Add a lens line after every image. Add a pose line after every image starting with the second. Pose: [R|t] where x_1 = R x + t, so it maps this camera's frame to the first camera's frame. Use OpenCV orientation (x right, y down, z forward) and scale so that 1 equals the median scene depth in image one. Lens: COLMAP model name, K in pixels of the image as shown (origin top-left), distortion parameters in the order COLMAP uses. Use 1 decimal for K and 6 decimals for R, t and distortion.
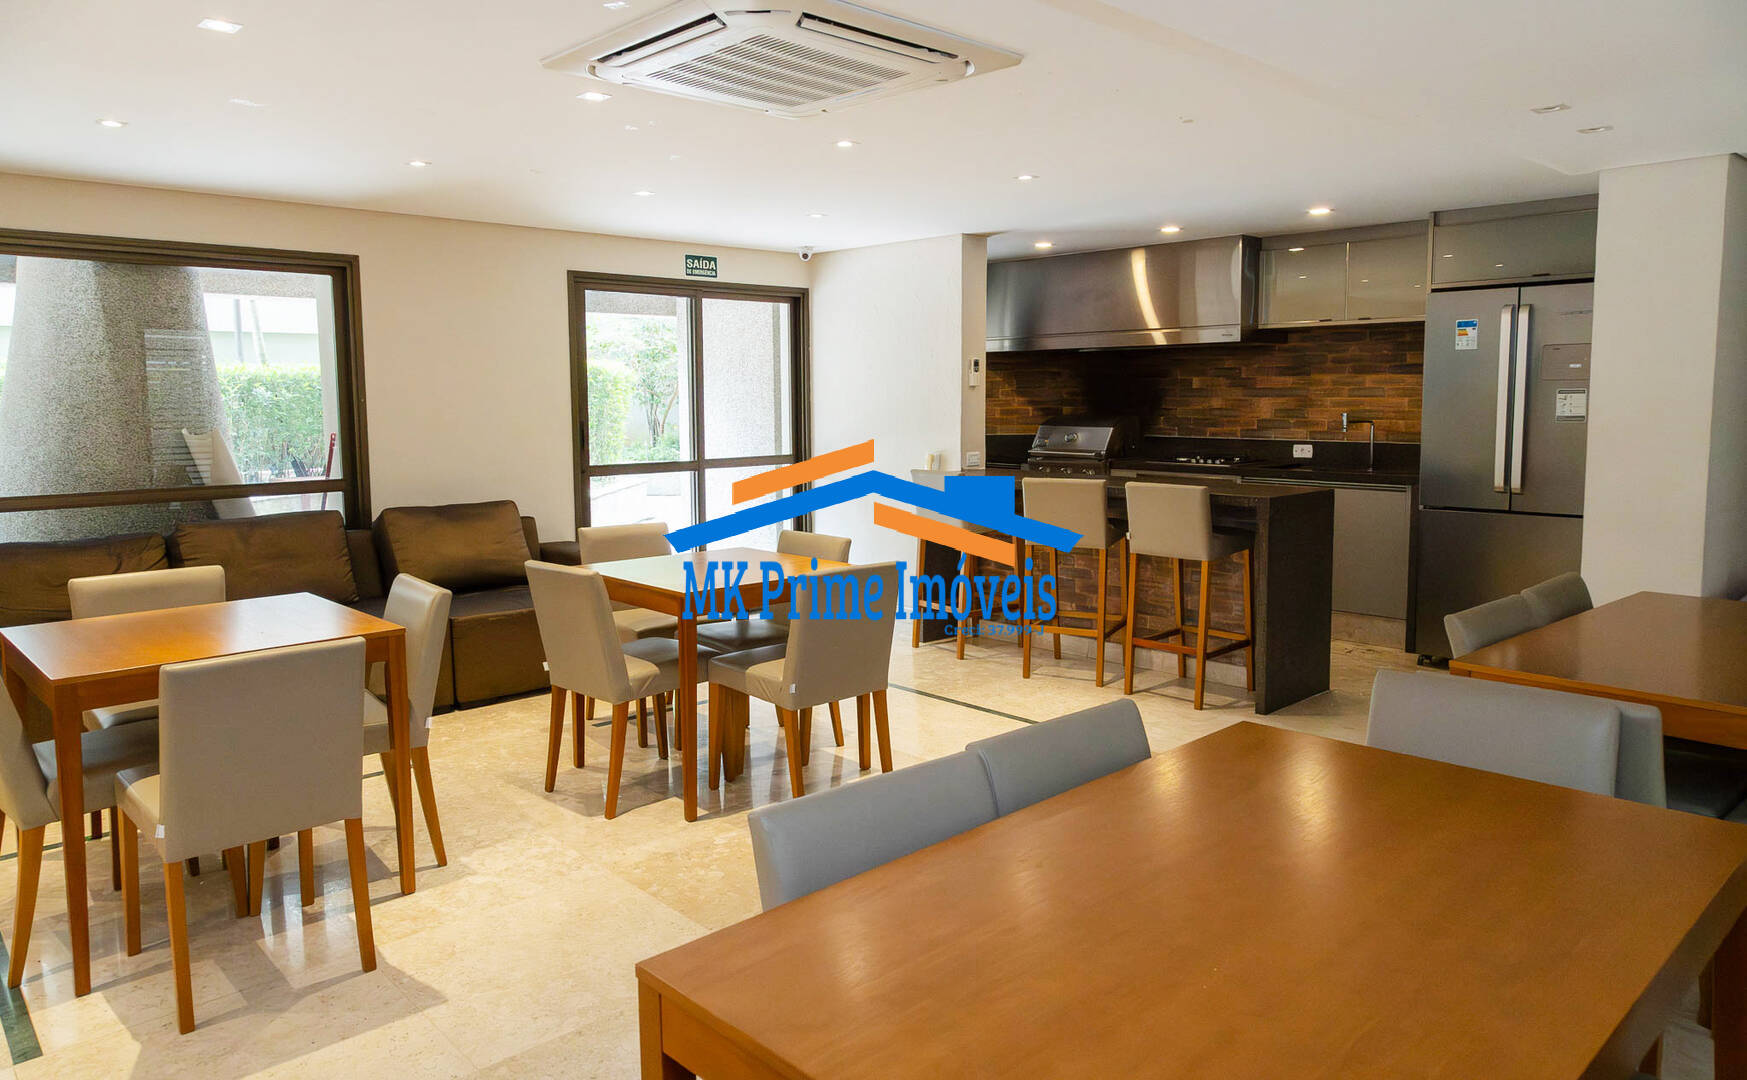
lens RADIAL K [[1177.5, 0, 873.7], [0, 1177.5, 530.7], [0, 0, 1]] dist [-0.002494, -0.001805]
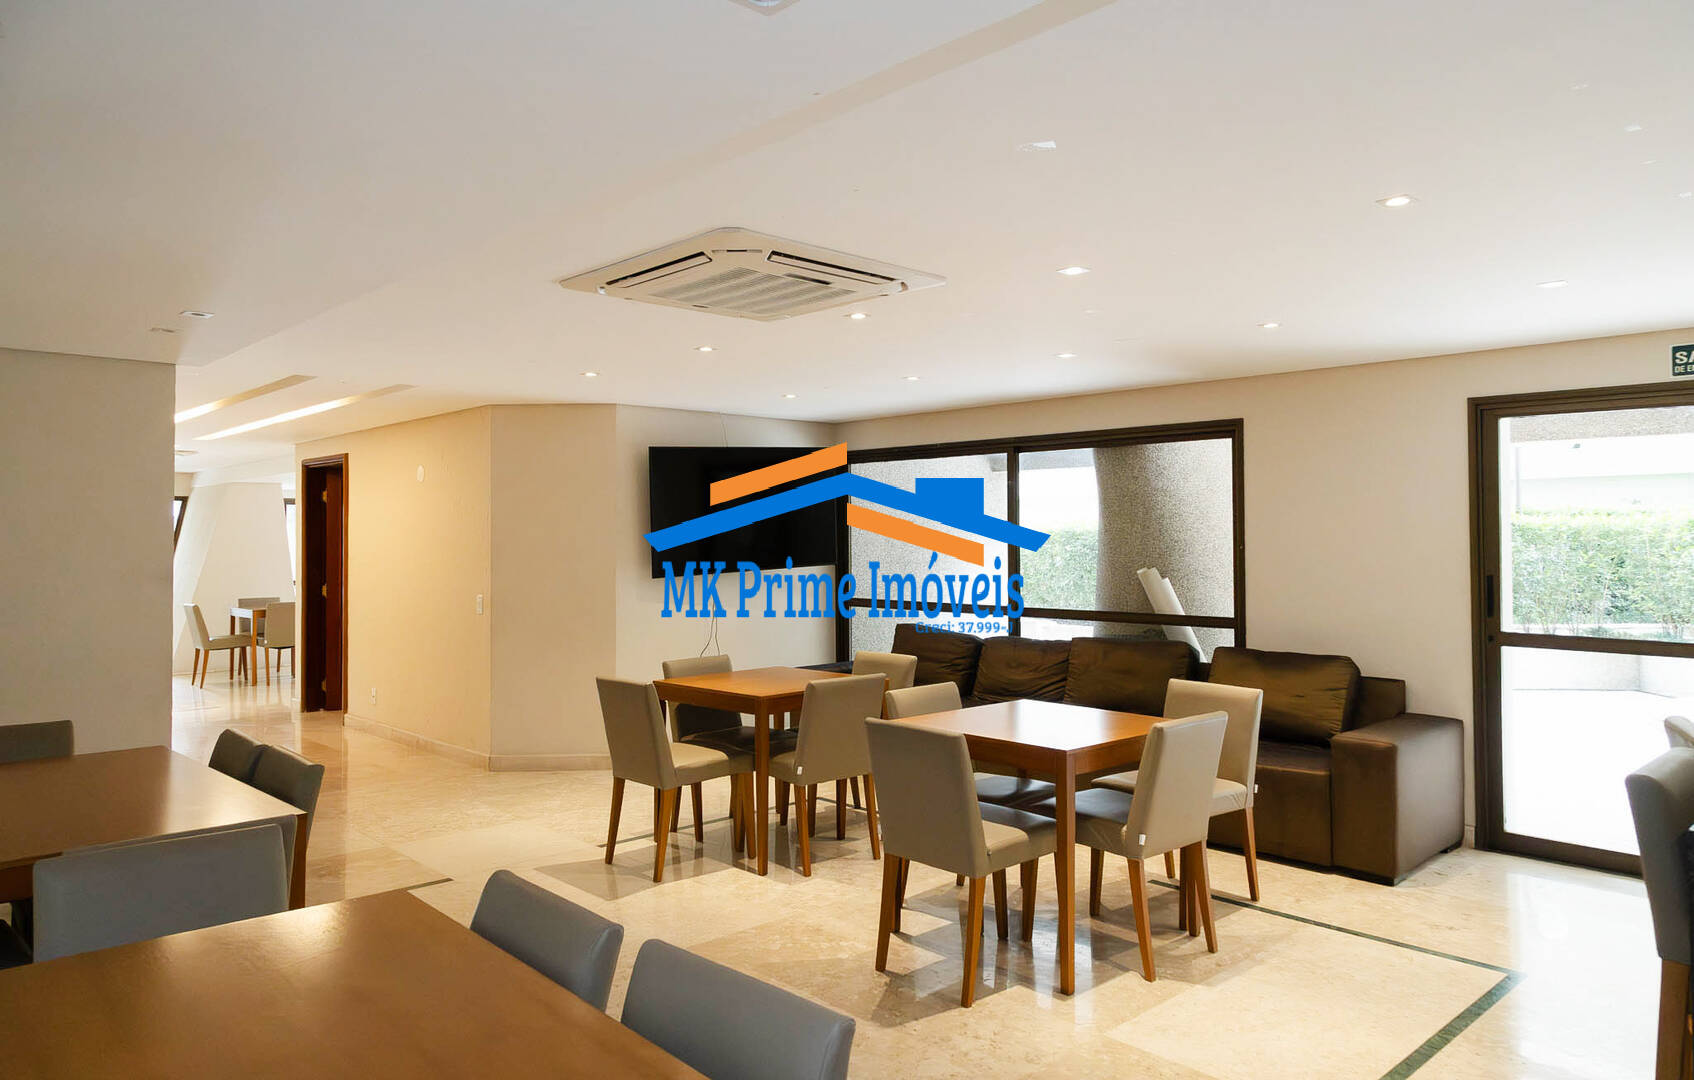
lens RADIAL K [[1136.3, 0, 846.7], [0, 1136.3, 541.3], [0, 0, 1]] dist [-0.012763, -0.001654]
pose [[-0.012491, 0.002135, -0.999920, 0.620306], [-0.120767, 0.992674, 0.003628, -0.076200], [0.992602, 0.120803, -0.012142, 0.645913]]
